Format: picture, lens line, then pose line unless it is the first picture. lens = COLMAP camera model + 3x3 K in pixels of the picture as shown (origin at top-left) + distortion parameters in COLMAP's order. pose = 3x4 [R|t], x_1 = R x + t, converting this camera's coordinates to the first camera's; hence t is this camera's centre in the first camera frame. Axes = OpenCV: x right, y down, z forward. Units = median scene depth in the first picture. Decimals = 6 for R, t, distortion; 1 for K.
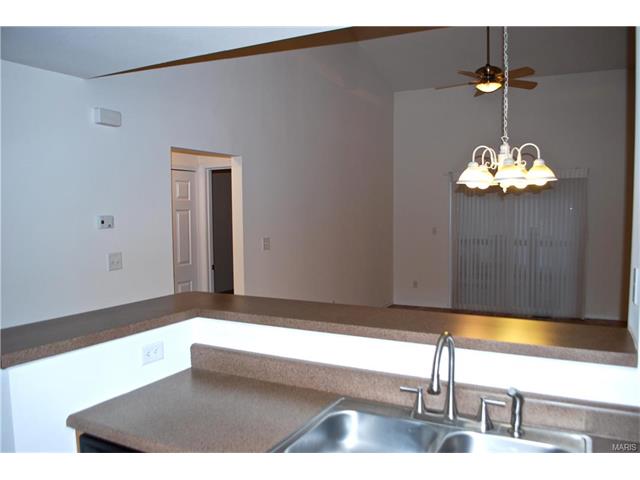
lens RADIAL K [[506.0, 0, 333.6], [0, 506.0, 242.8], [0, 0, 1]] dist [-0.076379, 0.004276]
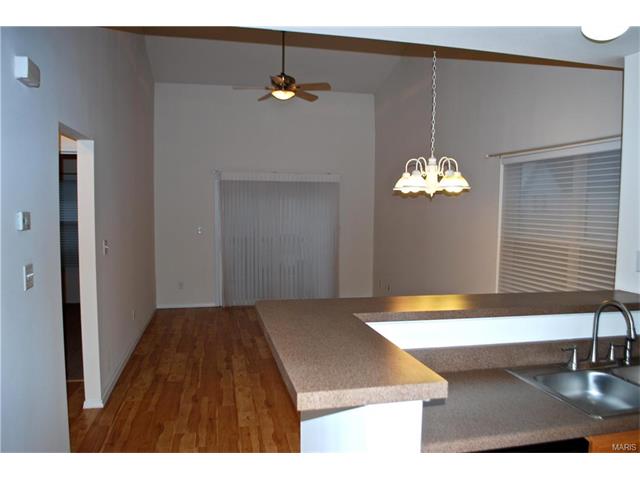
lens RADIAL K [[506.0, 0, 333.6], [0, 506.0, 242.8], [0, 0, 1]] dist [-0.076379, 0.004276]
pose [[0.762247, -0.029696, 0.646605, -0.494161], [0.027462, 0.999531, 0.013532, -0.008753], [-0.646703, 0.007442, 0.762705, 0.170066]]
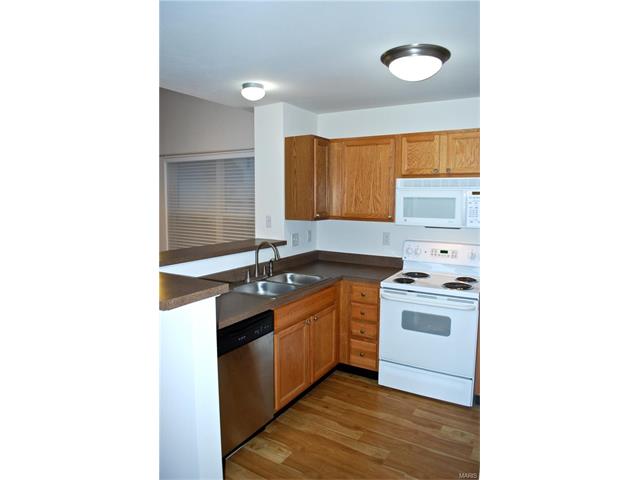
lens RADIAL K [[381.0, 0, 321.5], [0, 381.0, 228.9], [0, 0, 1]] dist [-0.079572, 0.000183]
pose [[0.063762, -0.084879, 0.994349, -0.685615], [0.066196, 0.994542, 0.080651, -0.012514], [-0.995767, 0.060679, 0.069033, 0.213020]]
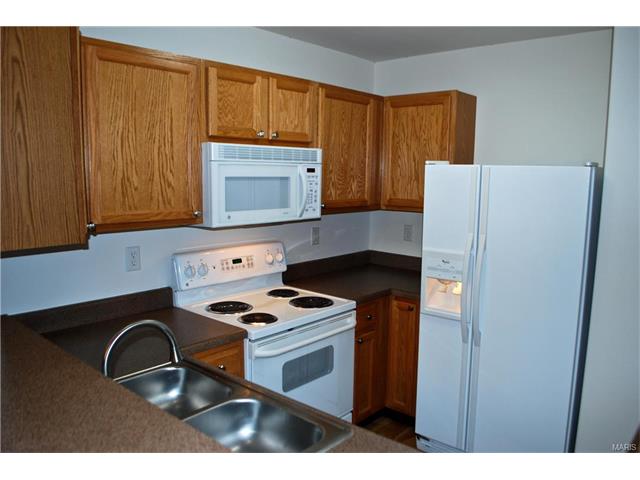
lens RADIAL K [[506.0, 0, 333.6], [0, 506.0, 242.8], [0, 0, 1]] dist [-0.076379, 0.004276]
pose [[-0.972618, -0.044109, 0.228186, -0.129154], [0.004384, 0.978168, 0.207770, -0.050524], [-0.232369, 0.203081, -0.951190, 0.652547]]
